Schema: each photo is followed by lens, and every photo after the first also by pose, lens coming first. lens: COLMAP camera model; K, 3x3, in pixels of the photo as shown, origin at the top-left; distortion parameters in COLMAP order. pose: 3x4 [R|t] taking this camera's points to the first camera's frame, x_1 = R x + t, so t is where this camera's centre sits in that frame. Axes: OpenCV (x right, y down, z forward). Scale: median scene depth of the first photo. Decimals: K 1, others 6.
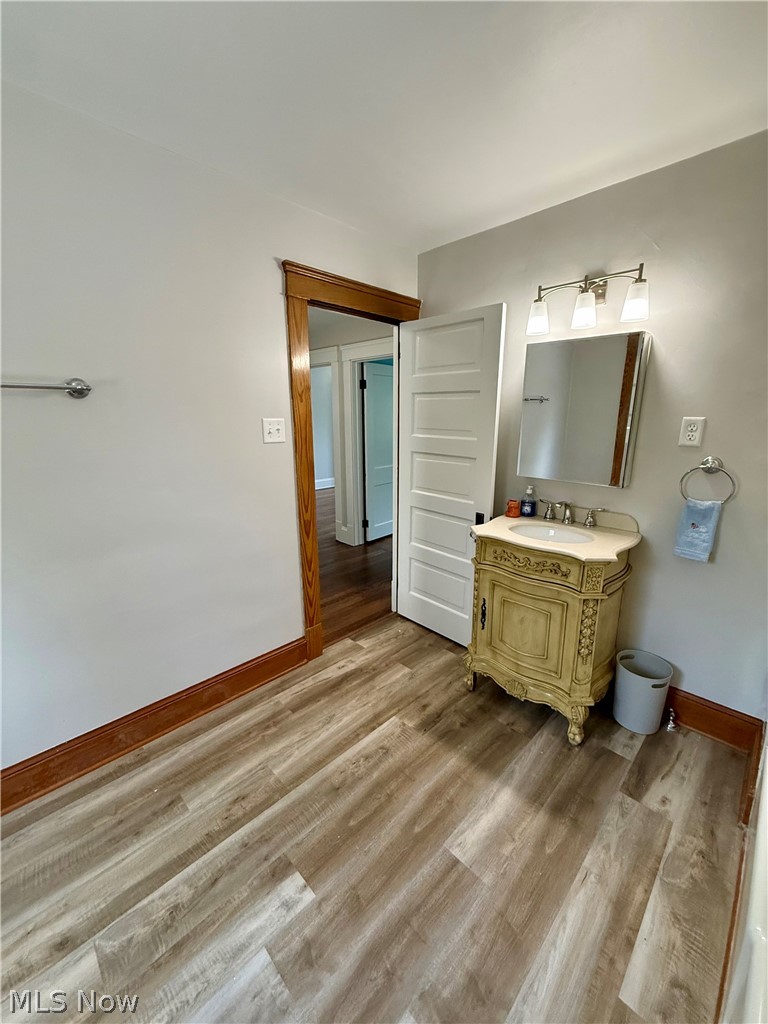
lens RADIAL K [[407.0, 0, 385.6], [0, 407.0, 509.4], [0, 0, 1]] dist [-0.001186, 0.000310]
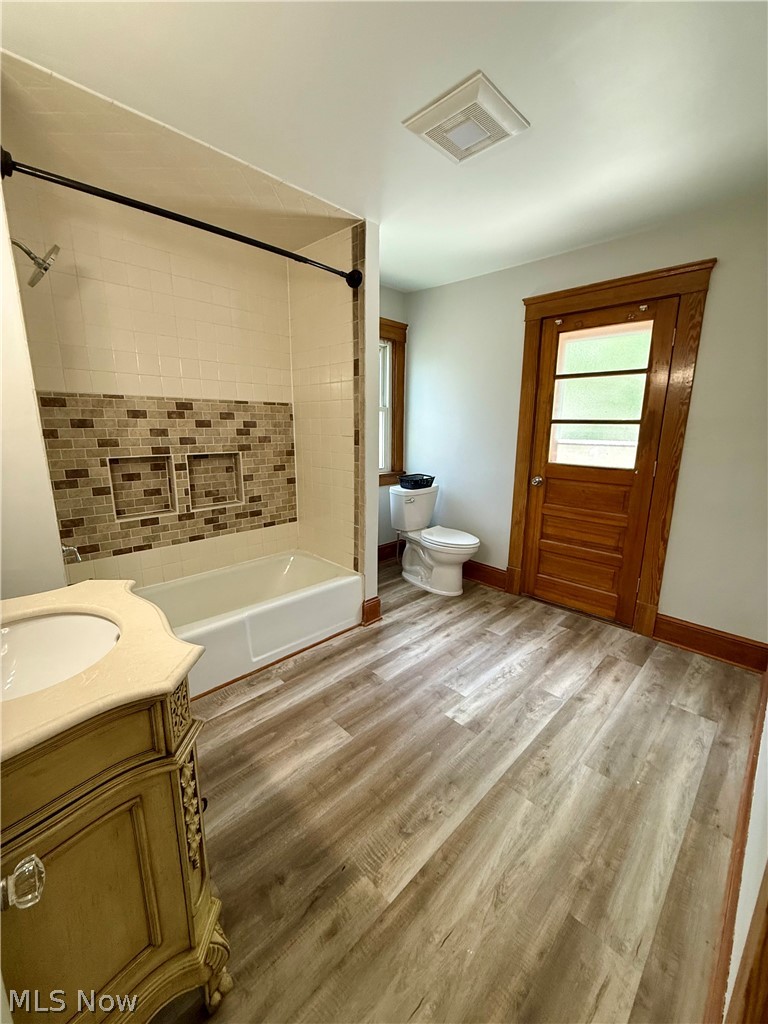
lens RADIAL K [[407.0, 0, 385.6], [0, 407.0, 509.4], [0, 0, 1]] dist [-0.001186, 0.000310]
pose [[-0.999940, -0.009190, 0.005928, 0.034178], [-0.005764, 0.903562, 0.428419, -0.287029], [-0.009294, 0.428359, -0.903561, 1.487450]]
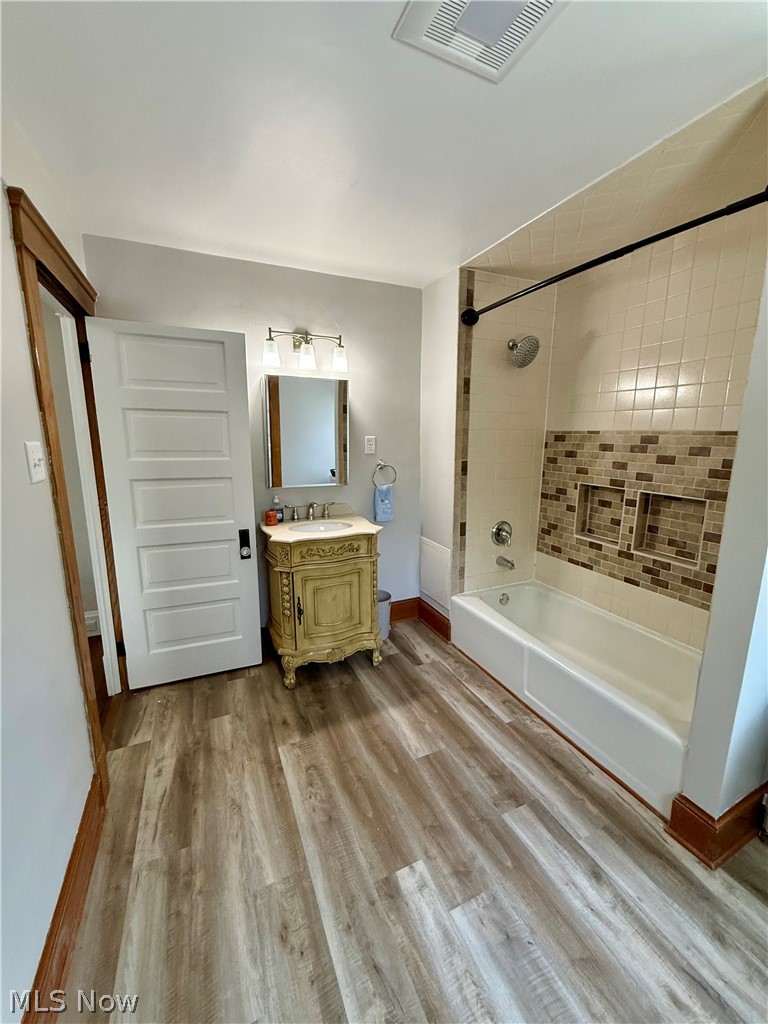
lens RADIAL K [[407.0, 0, 385.6], [0, 407.0, 509.4], [0, 0, 1]] dist [-0.001186, 0.000310]
pose [[0.348969, -0.171767, 0.921258, -0.782260], [0.210739, 0.972264, 0.101450, -0.092997], [-0.913132, 0.158743, 0.375488, 0.372102]]
